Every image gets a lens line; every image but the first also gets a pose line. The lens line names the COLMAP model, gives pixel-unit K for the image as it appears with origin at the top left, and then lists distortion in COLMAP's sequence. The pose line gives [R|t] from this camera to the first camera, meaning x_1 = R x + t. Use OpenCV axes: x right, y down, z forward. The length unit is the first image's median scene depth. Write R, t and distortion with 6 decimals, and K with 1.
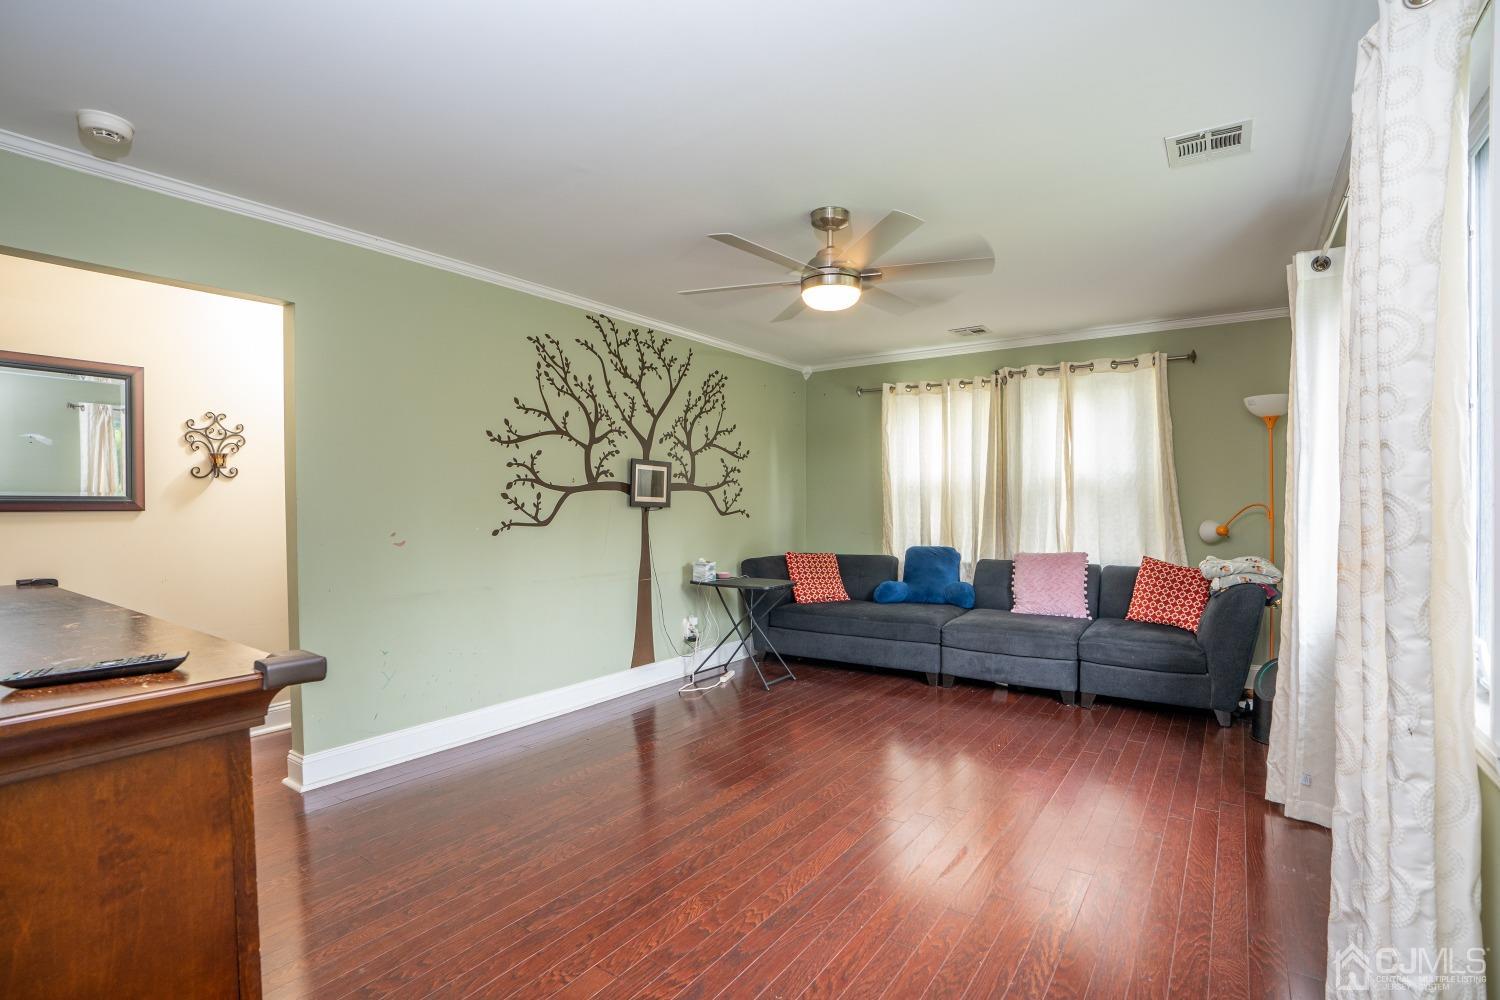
lens RADIAL K [[706.4, 0, 754.6], [0, 706.4, 504.0], [0, 0, 1]] dist [-0.022664, 0.003959]
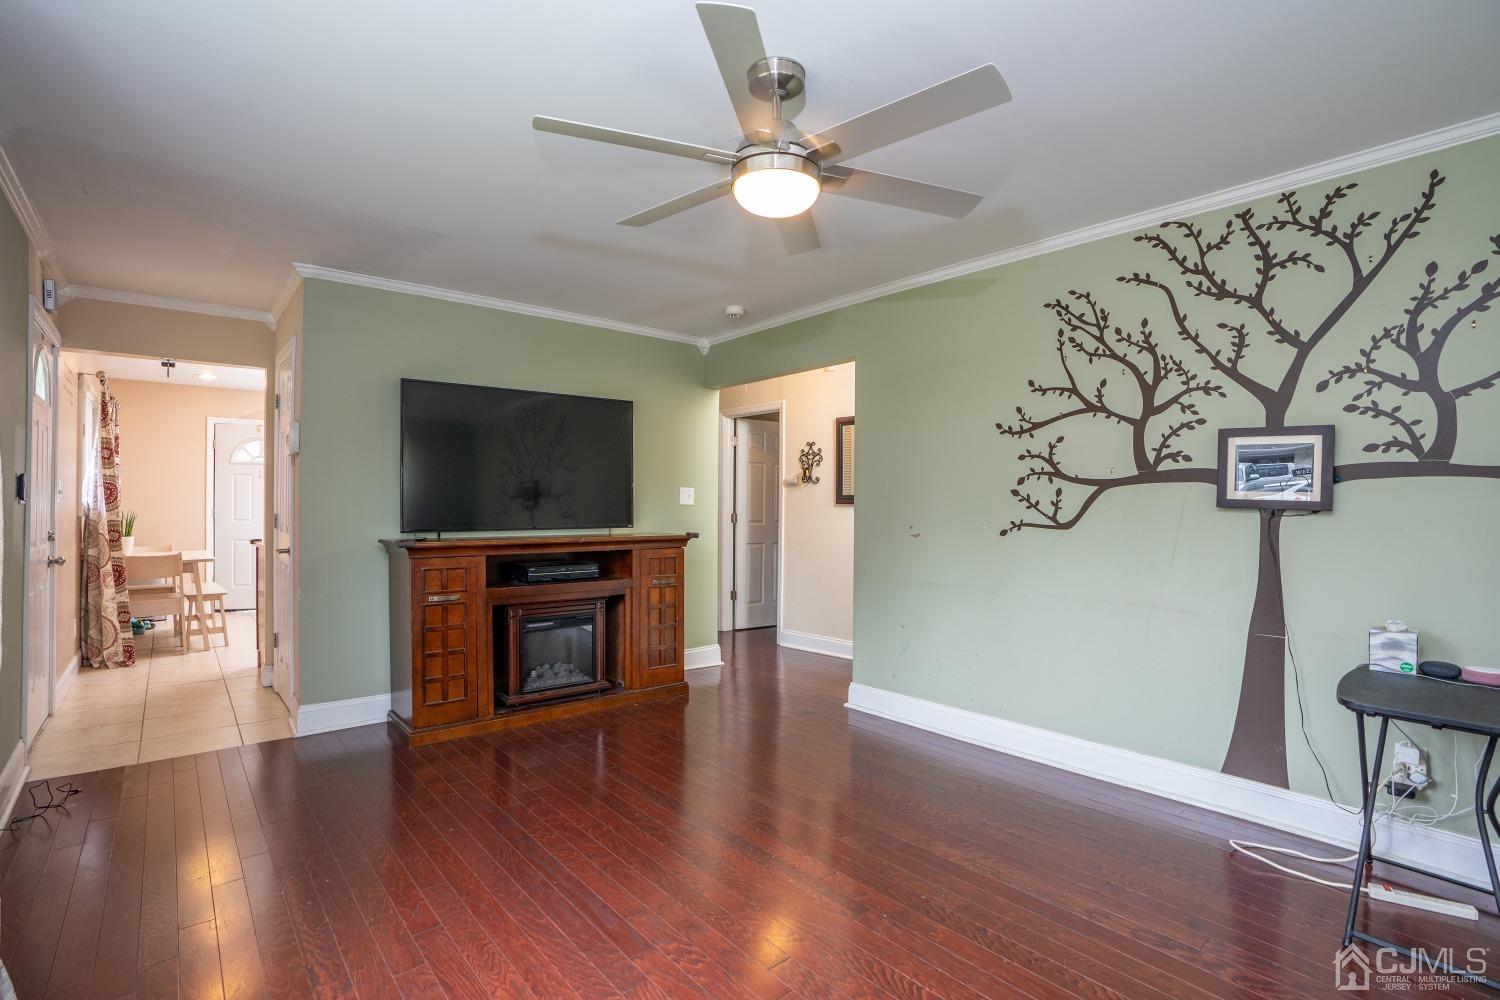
lens RADIAL K [[706.4, 0, 754.0], [0, 706.4, 499.5], [0, 0, 1]] dist [-0.022664, 0.003959]
pose [[-0.222352, -0.003730, -0.974959, 0.529864], [-0.011647, 0.999931, -0.001169, 0.001917], [0.974897, 0.011096, -0.222380, 0.776724]]
